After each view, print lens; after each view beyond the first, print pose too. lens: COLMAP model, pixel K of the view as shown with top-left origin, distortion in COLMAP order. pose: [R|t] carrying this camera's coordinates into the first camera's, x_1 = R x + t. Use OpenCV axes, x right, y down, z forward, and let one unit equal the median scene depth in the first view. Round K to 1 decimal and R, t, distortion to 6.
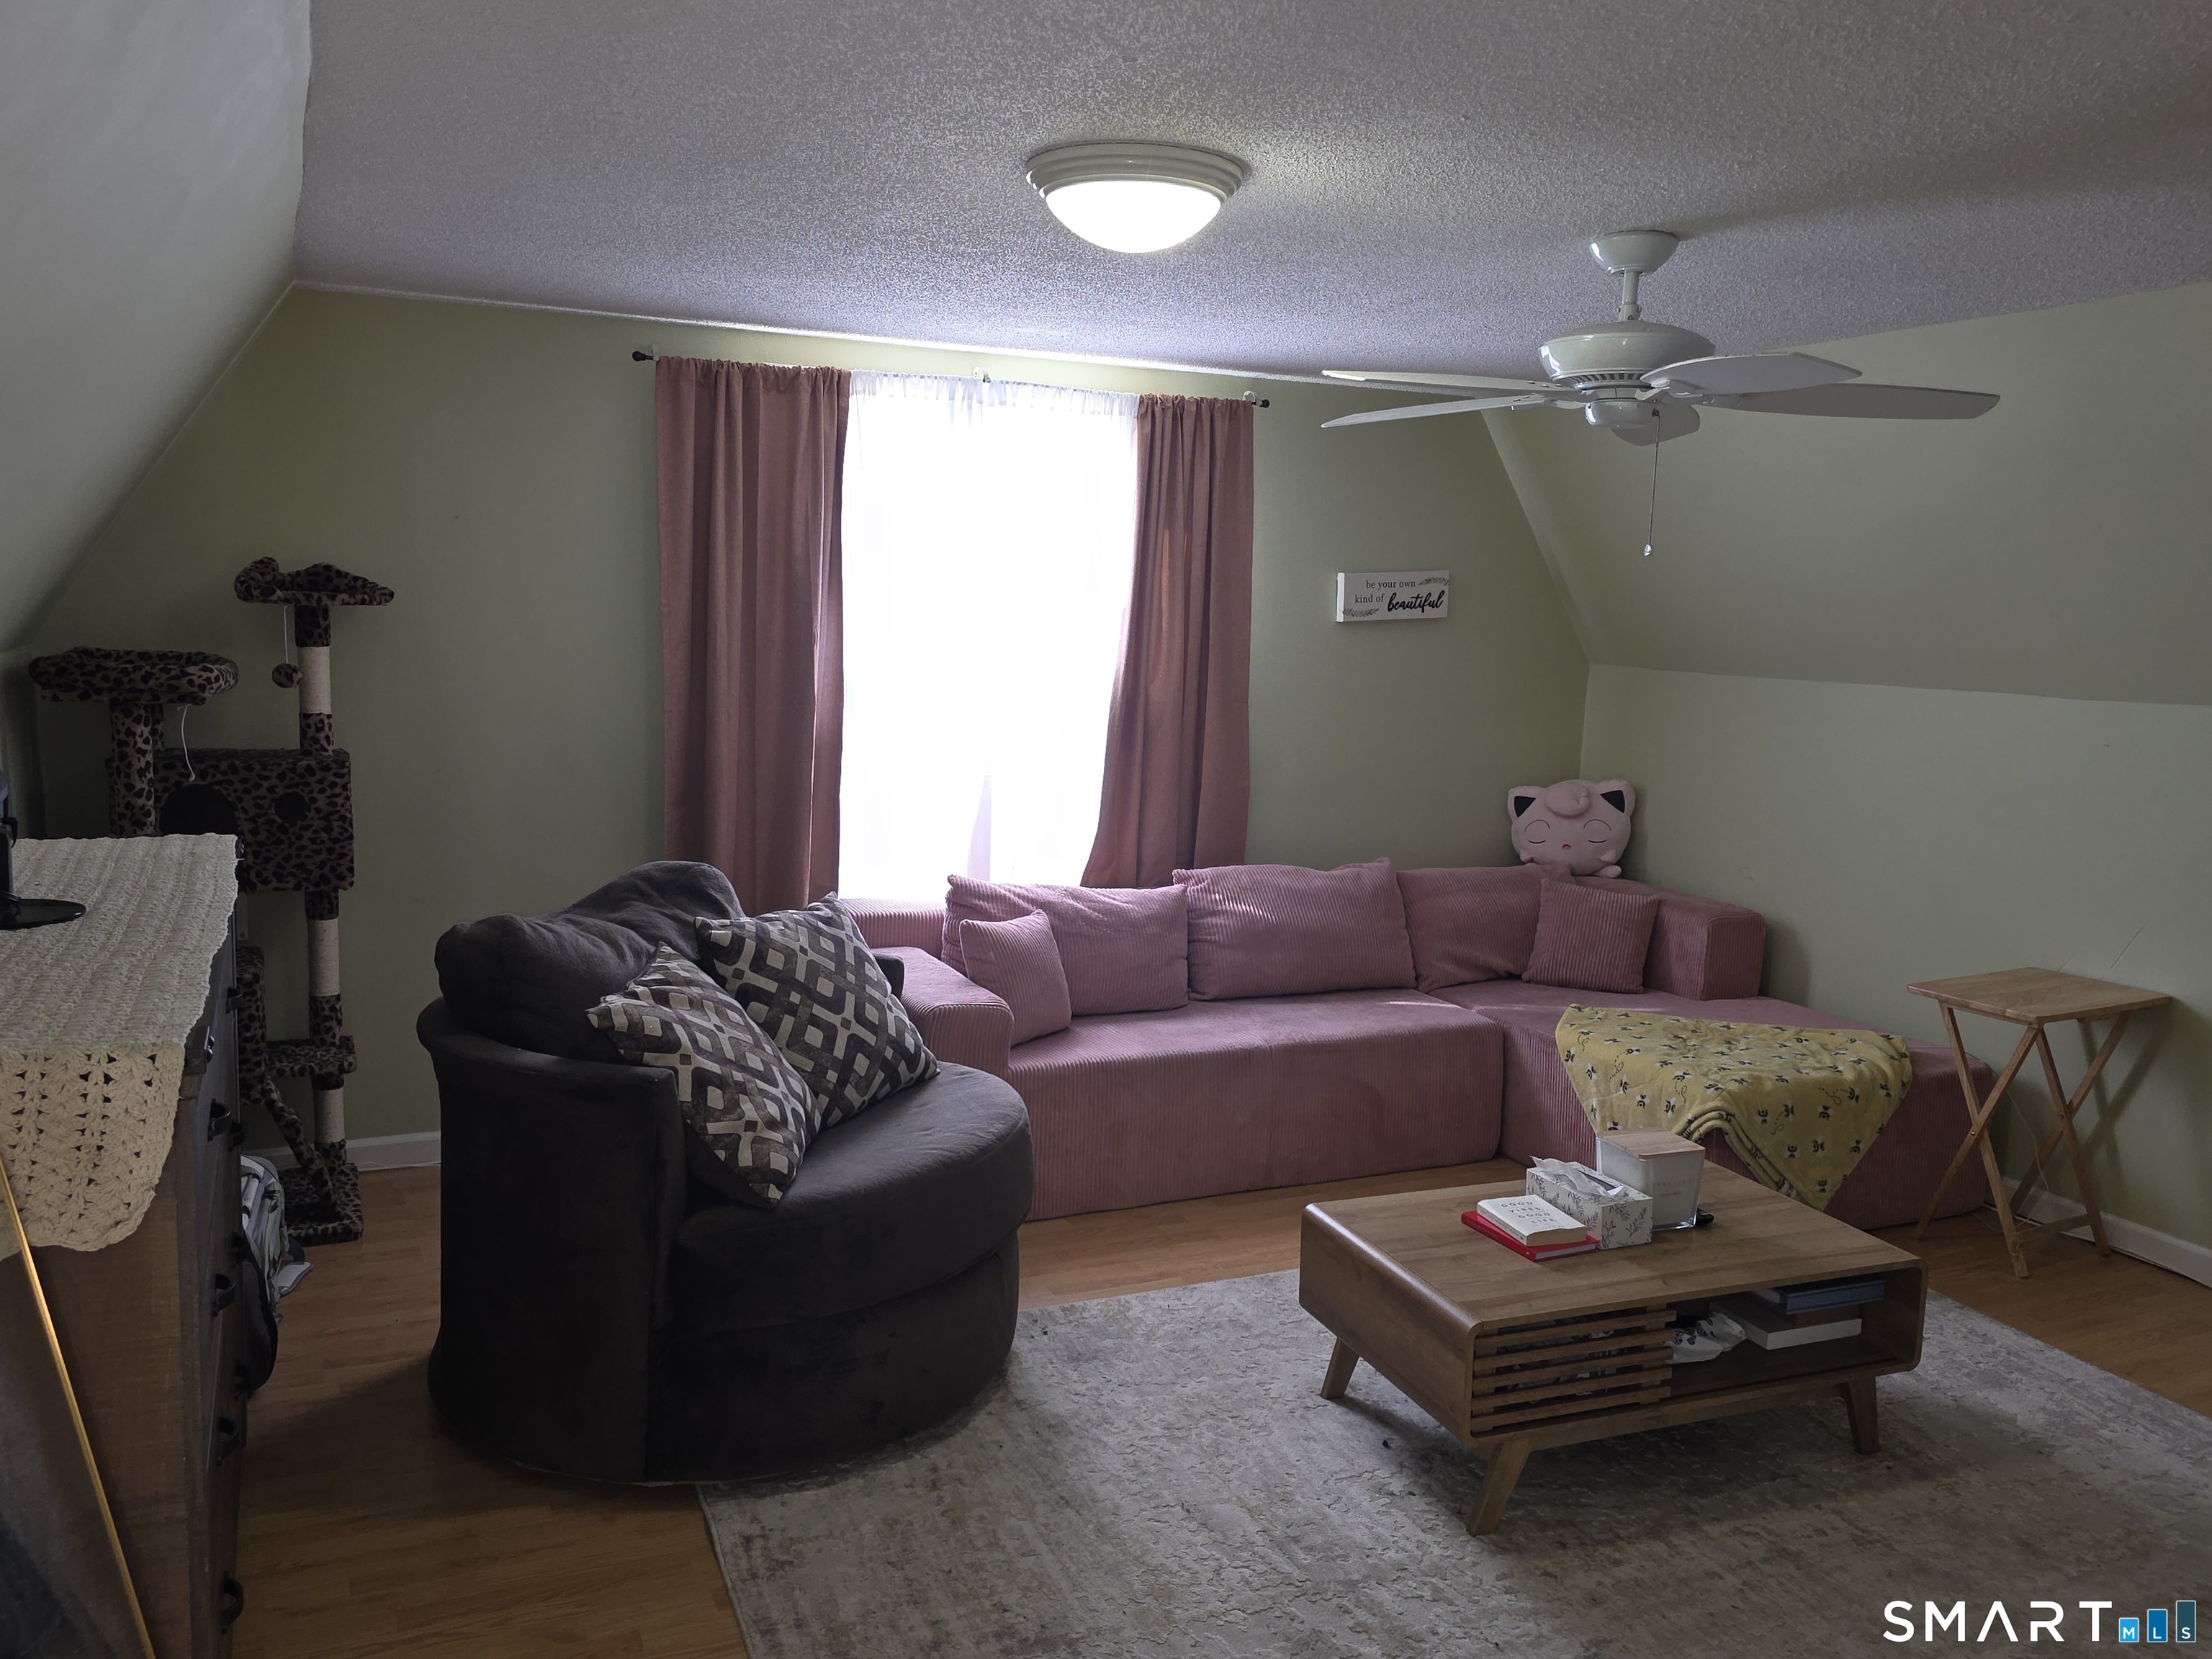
lens RADIAL K [[1733.7, 0, 1109.6], [0, 1733.7, 827.0], [0, 0, 1]] dist [0.063819, -0.050524]
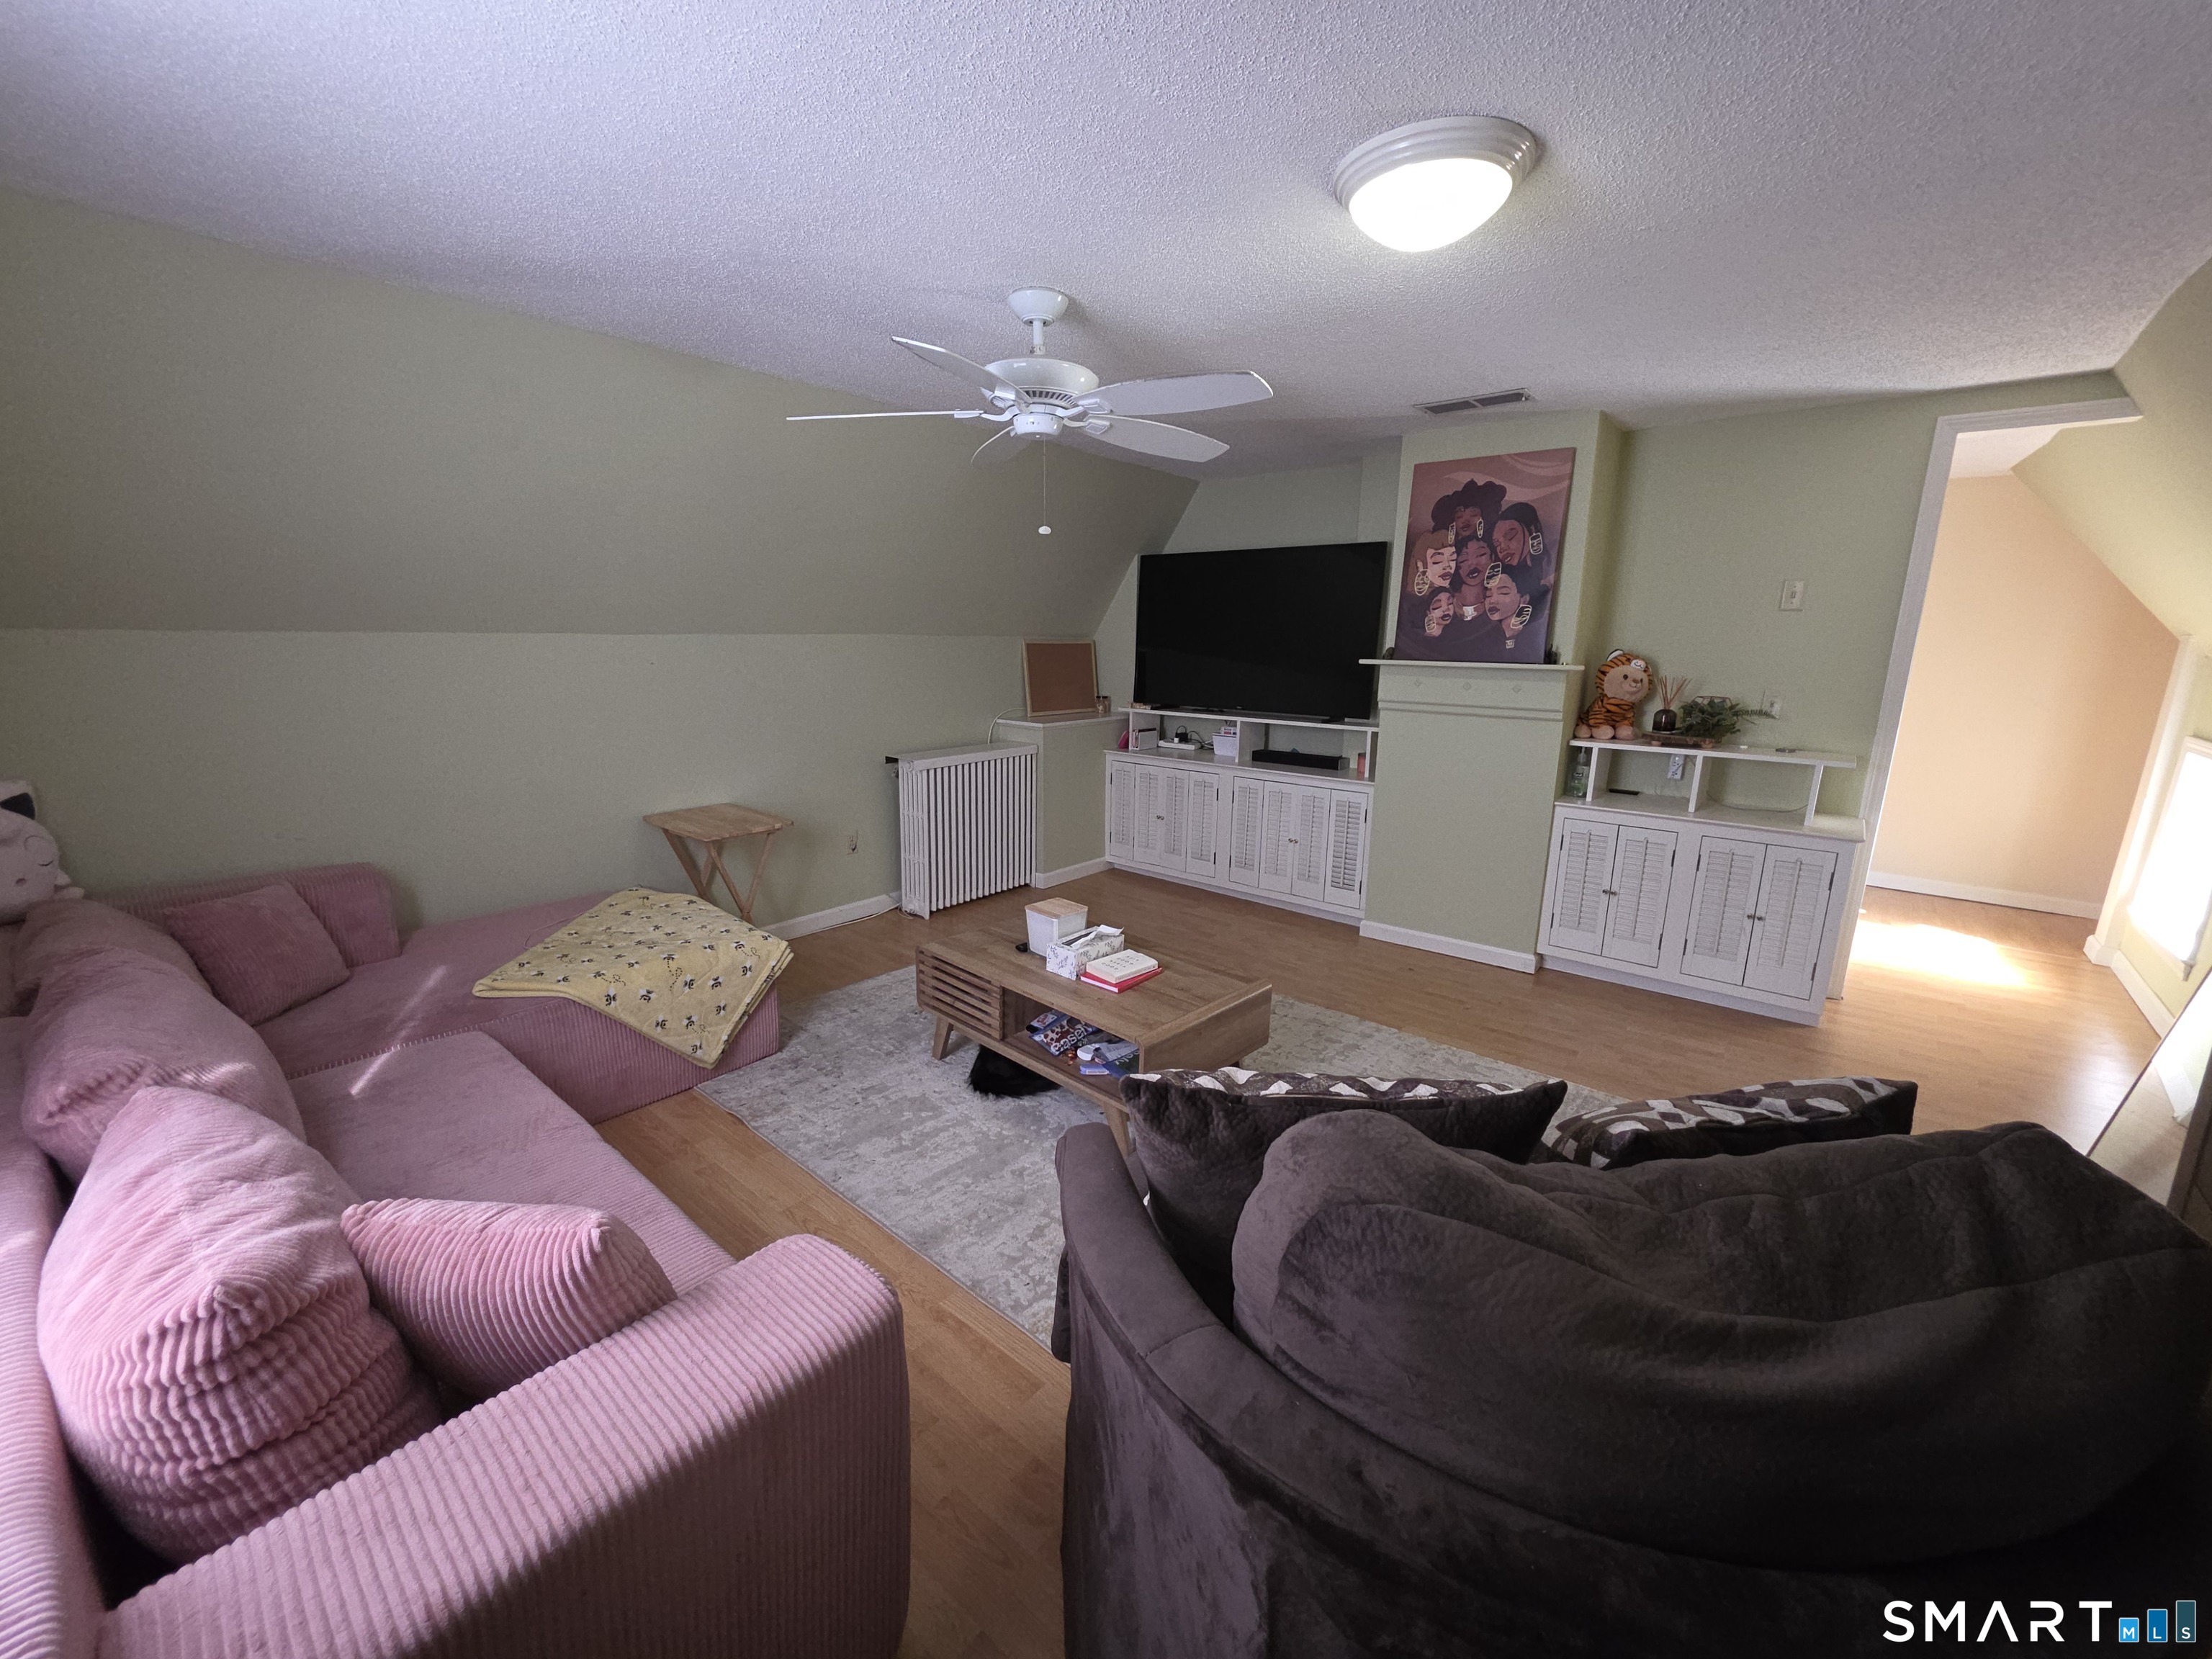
lens RADIAL K [[882.3, 0, 1109.1], [0, 882.3, 828.2], [0, 0, 1]] dist [0.010468, 0.000172]
pose [[-0.421070, -0.229699, 0.877461, -0.412836], [0.093746, 0.951200, 0.293989, -0.127454], [-0.902171, 0.206048, -0.378989, 1.236743]]
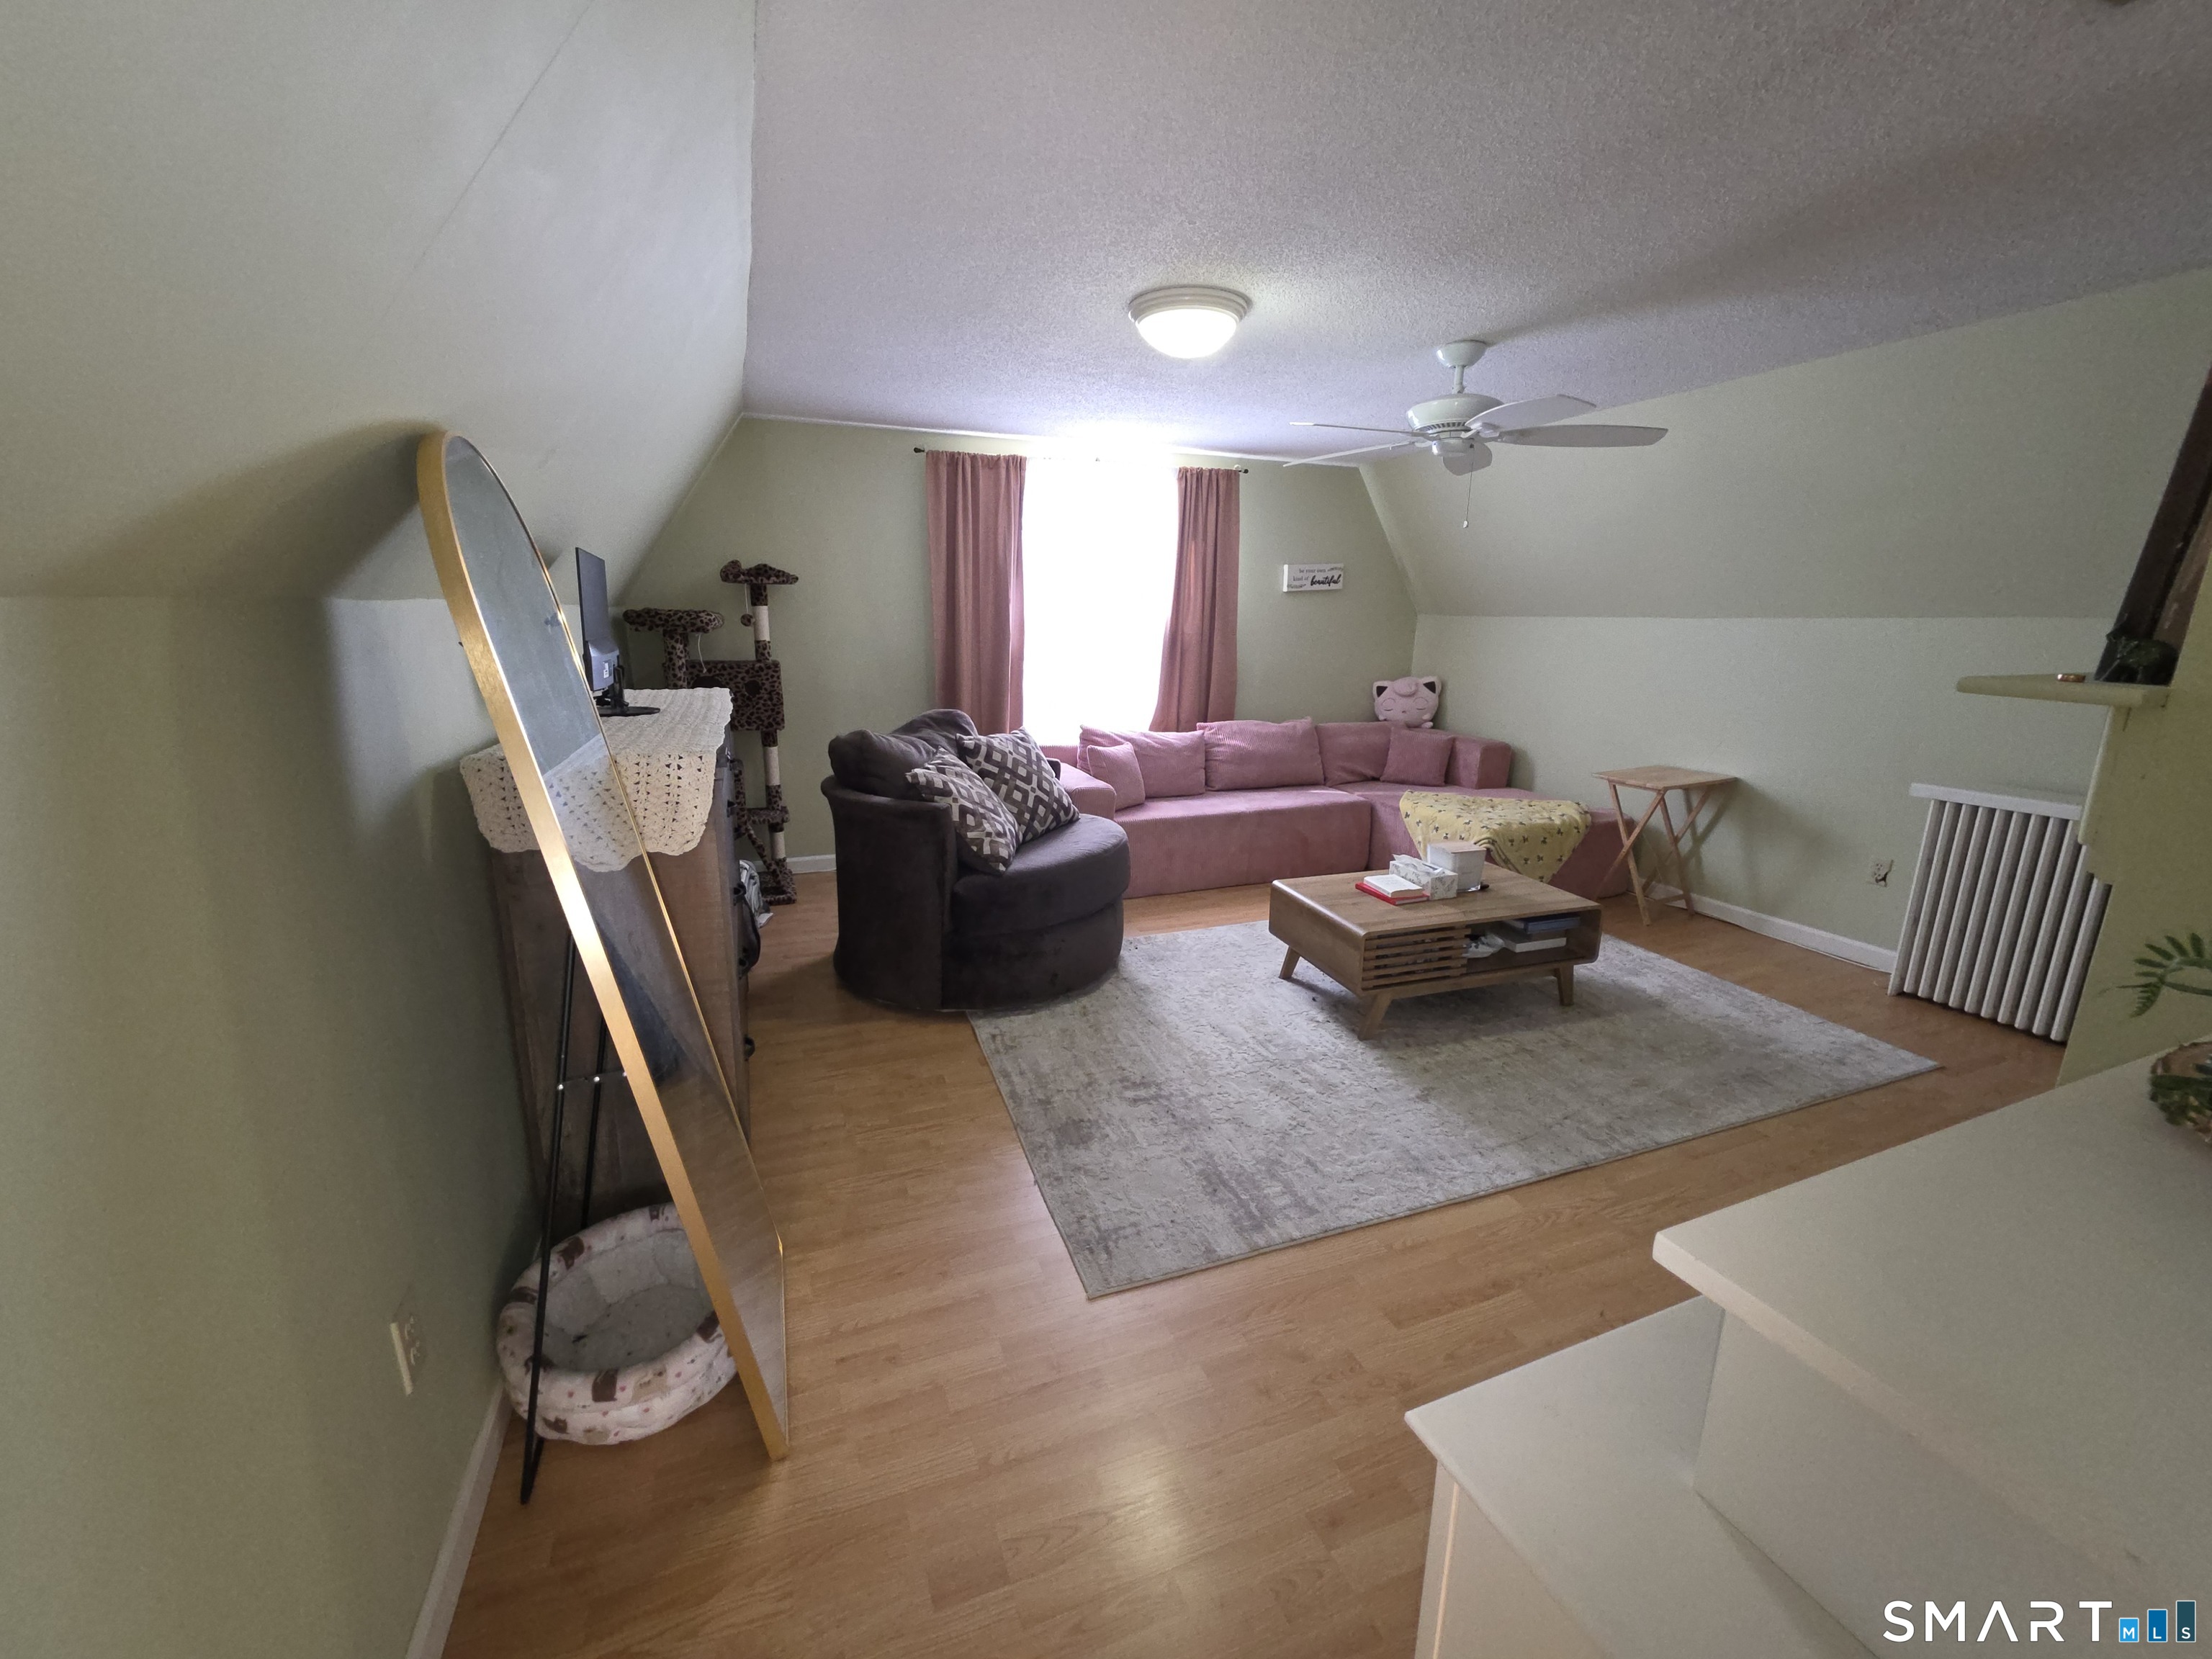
lens RADIAL K [[882.3, 0, 1092.5], [0, 882.3, 813.8], [0, 0, 1]] dist [0.010468, 0.000172]
pose [[0.997848, -0.005589, -0.065333, -0.022553], [0.011288, 0.996129, 0.087177, 0.056999], [0.064592, -0.087727, 0.994048, 0.022765]]
